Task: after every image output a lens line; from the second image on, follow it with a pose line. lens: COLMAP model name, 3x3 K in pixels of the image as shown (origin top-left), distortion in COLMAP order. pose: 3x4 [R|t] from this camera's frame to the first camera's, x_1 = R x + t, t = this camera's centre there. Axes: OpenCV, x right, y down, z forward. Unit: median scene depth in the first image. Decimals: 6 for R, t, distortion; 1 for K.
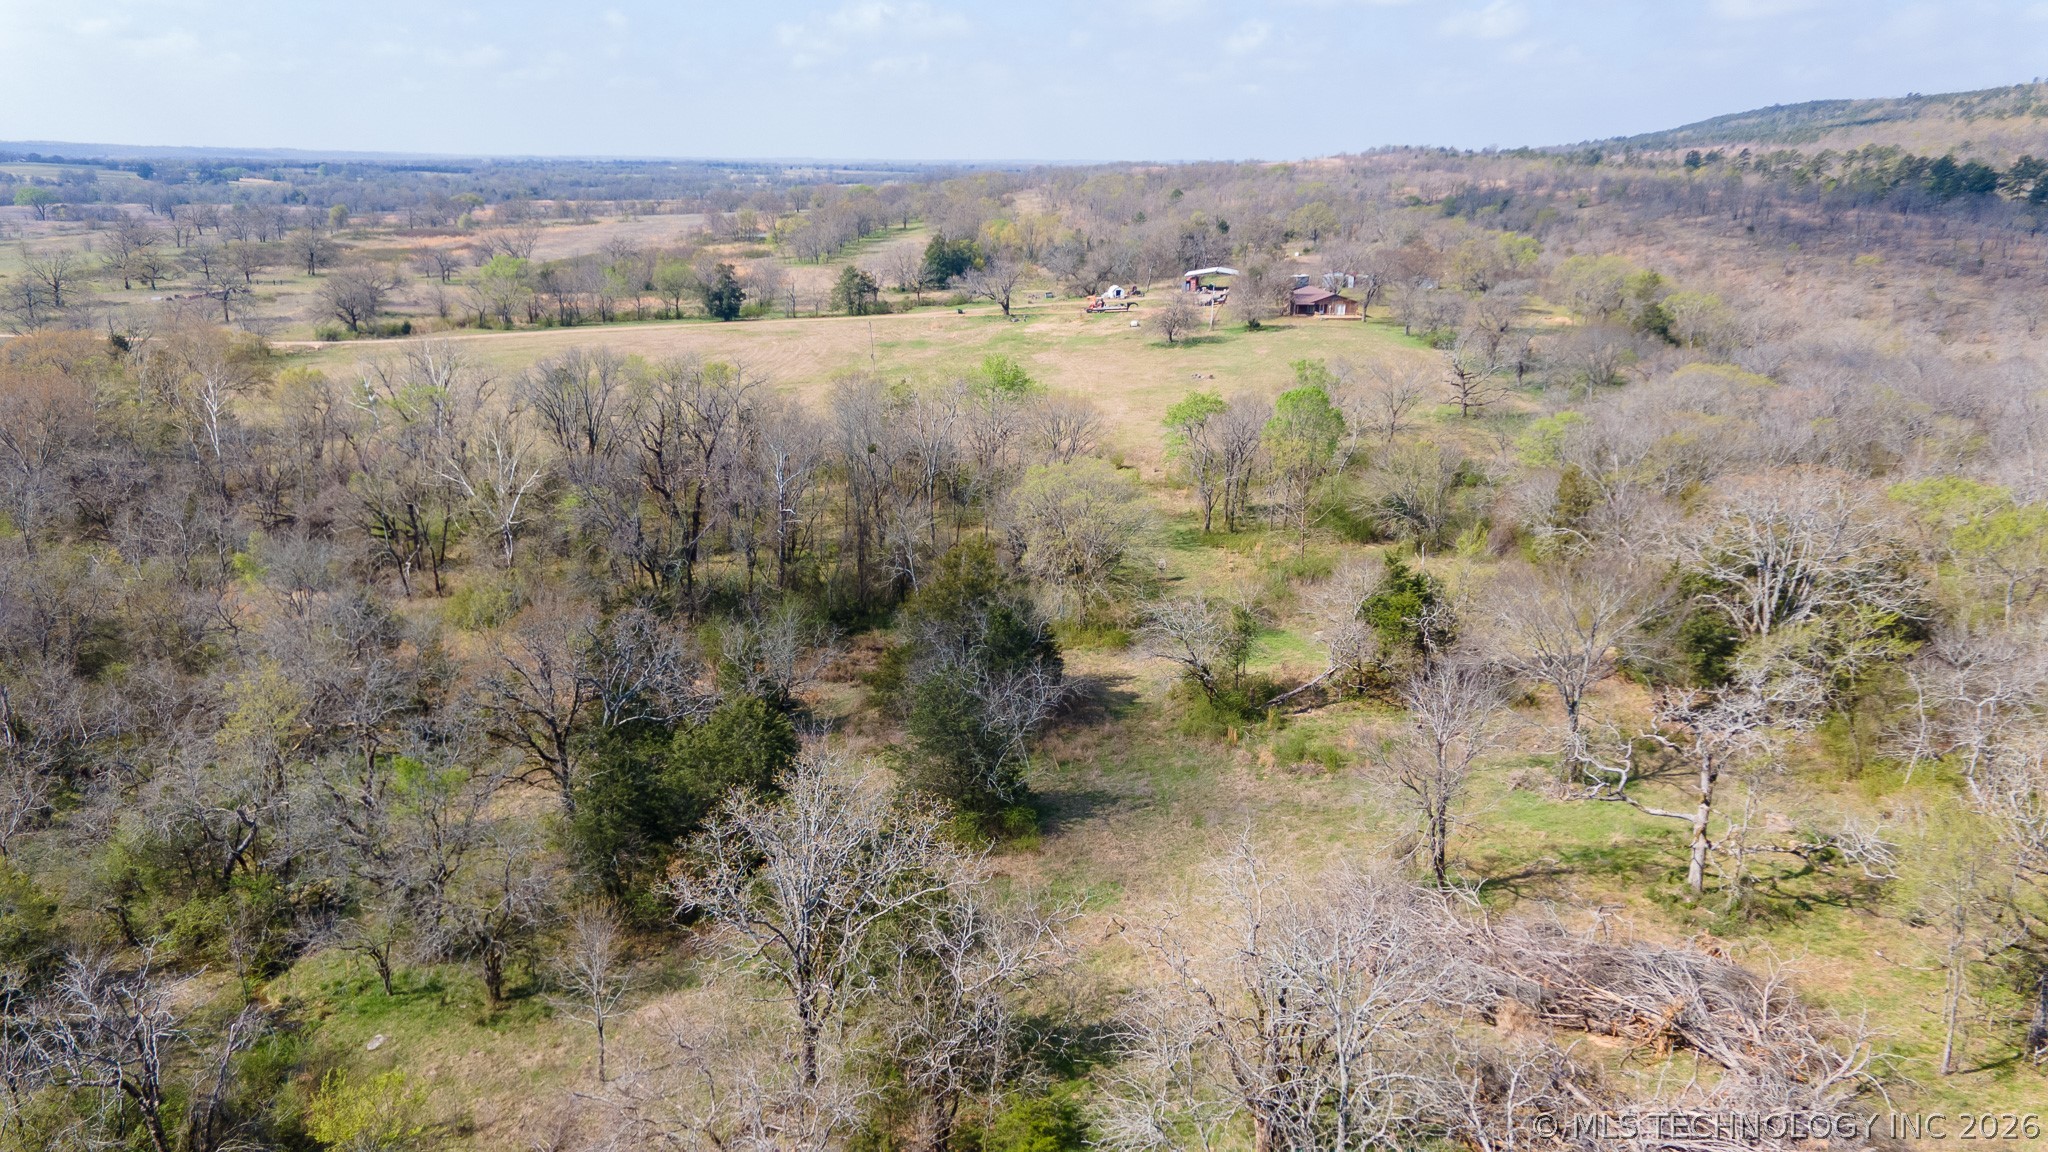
lens RADIAL K [[1481.2, 0, 1009.4], [0, 1481.2, 586.5], [0, 0, 1]] dist [0.036288, 0.013448]
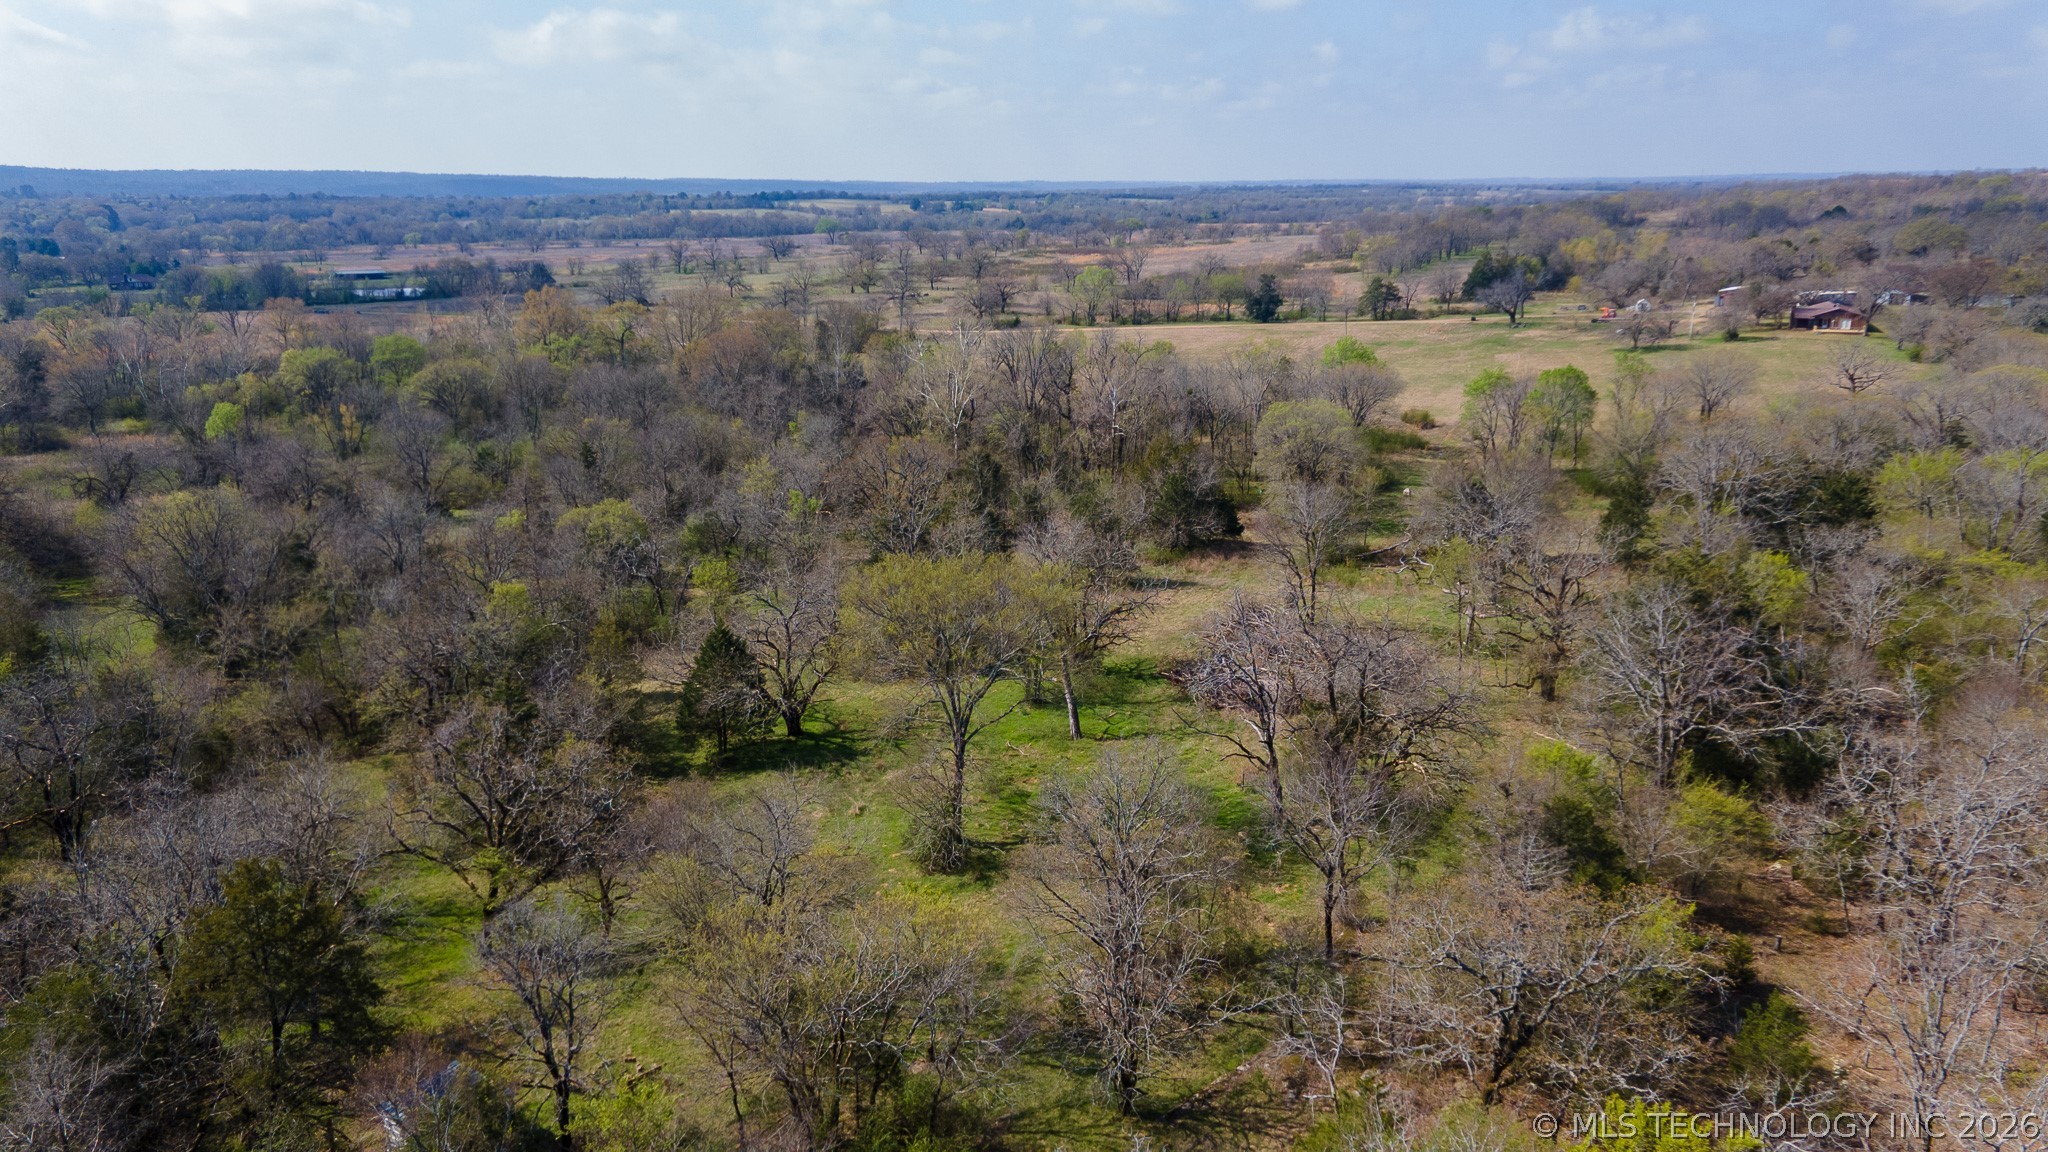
lens RADIAL K [[1481.2, 0, 1012.3], [0, 1481.2, 567.0], [0, 0, 1]] dist [0.036288, 0.013448]
pose [[0.899439, 0.096326, -0.426299, 0.149136], [-0.107338, 0.994221, -0.001817, 0.037923], [0.423660, 0.047392, 0.904581, -0.146016]]
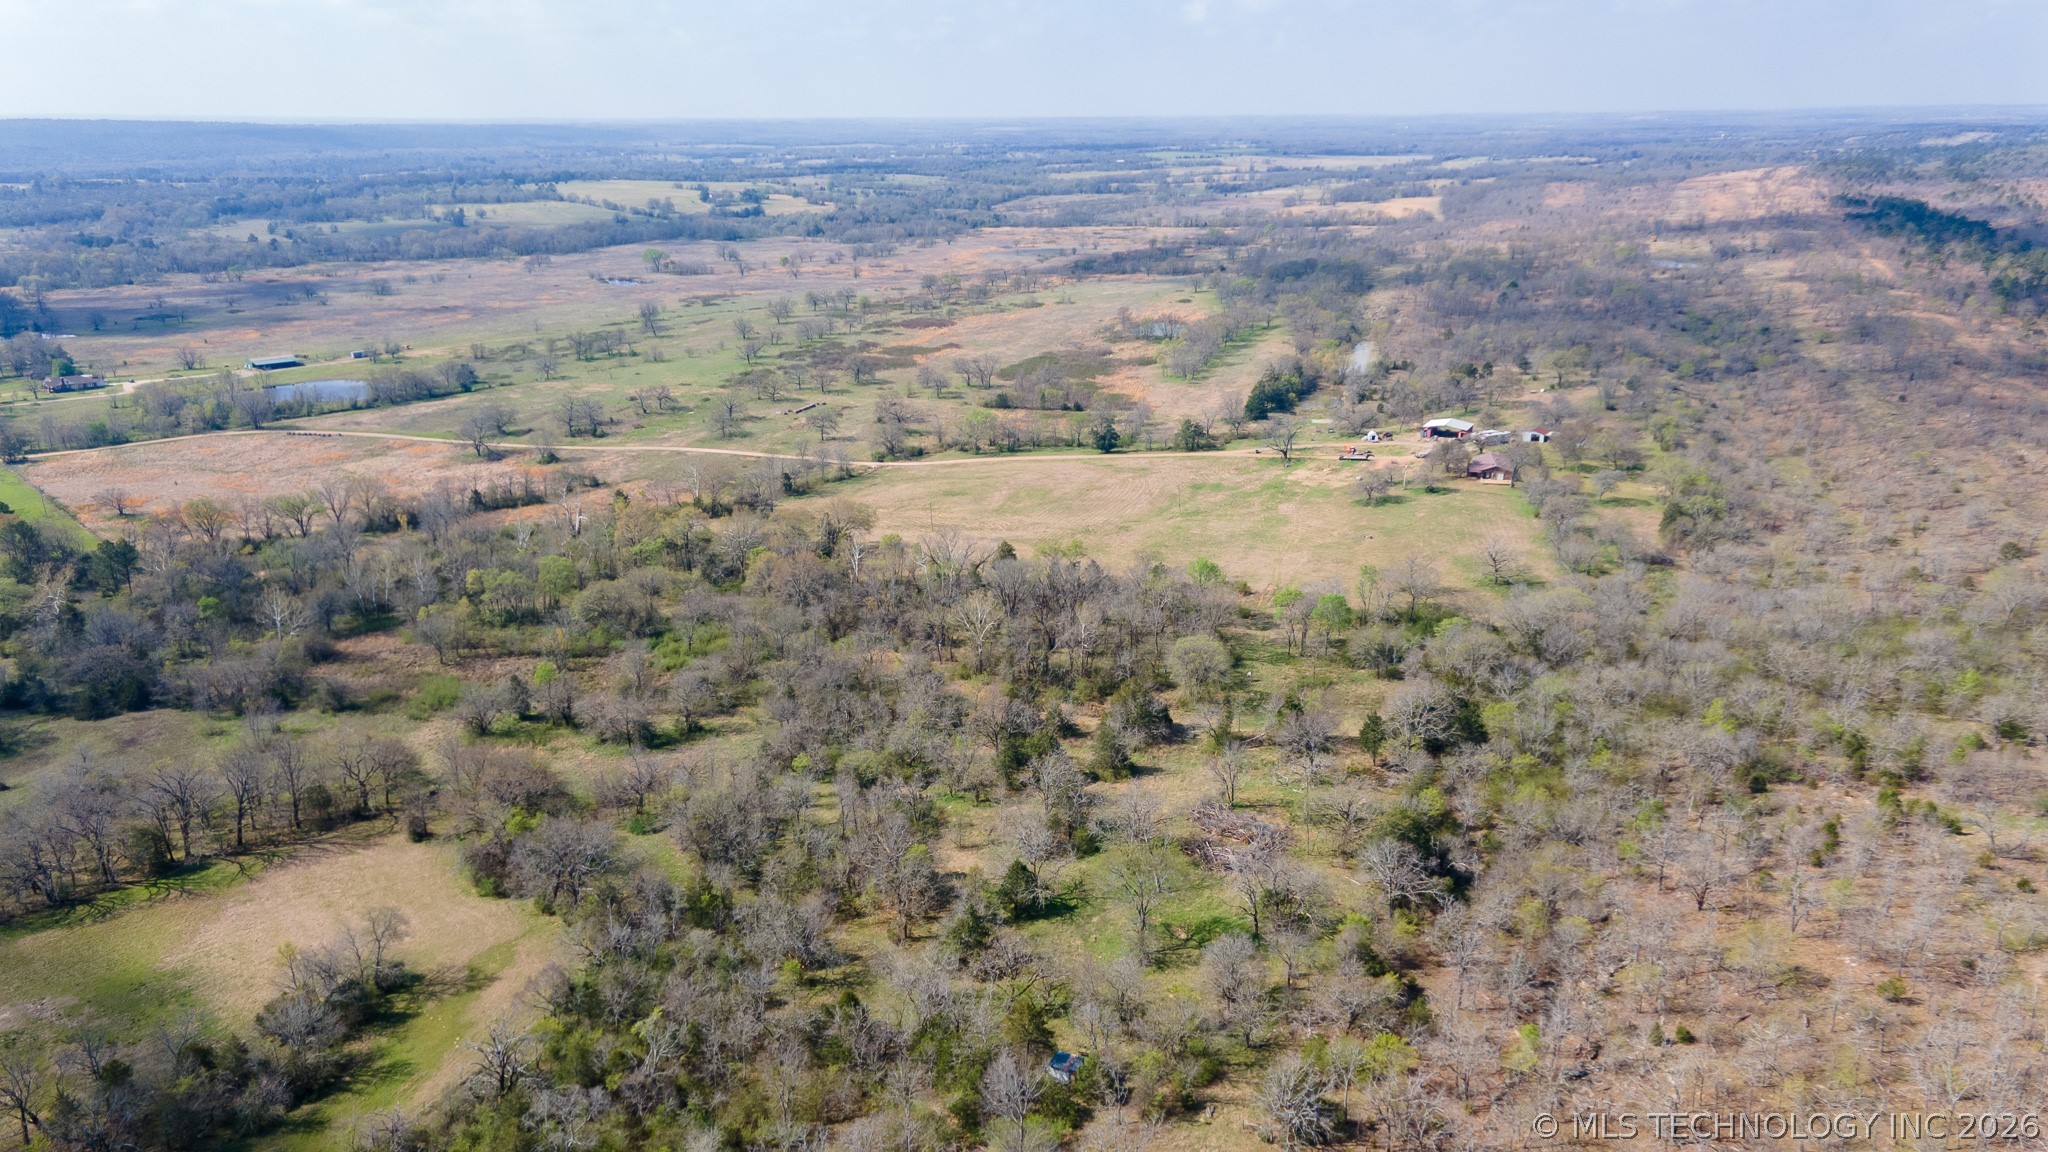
lens RADIAL K [[1481.2, 0, 1029.7], [0, 1481.2, 574.0], [0, 0, 1]] dist [0.036288, 0.013448]
pose [[0.961758, 0.078763, -0.262331, 0.151649], [-0.073171, 0.996836, 0.031034, -0.089504], [0.263946, -0.010652, 0.964479, -0.538931]]
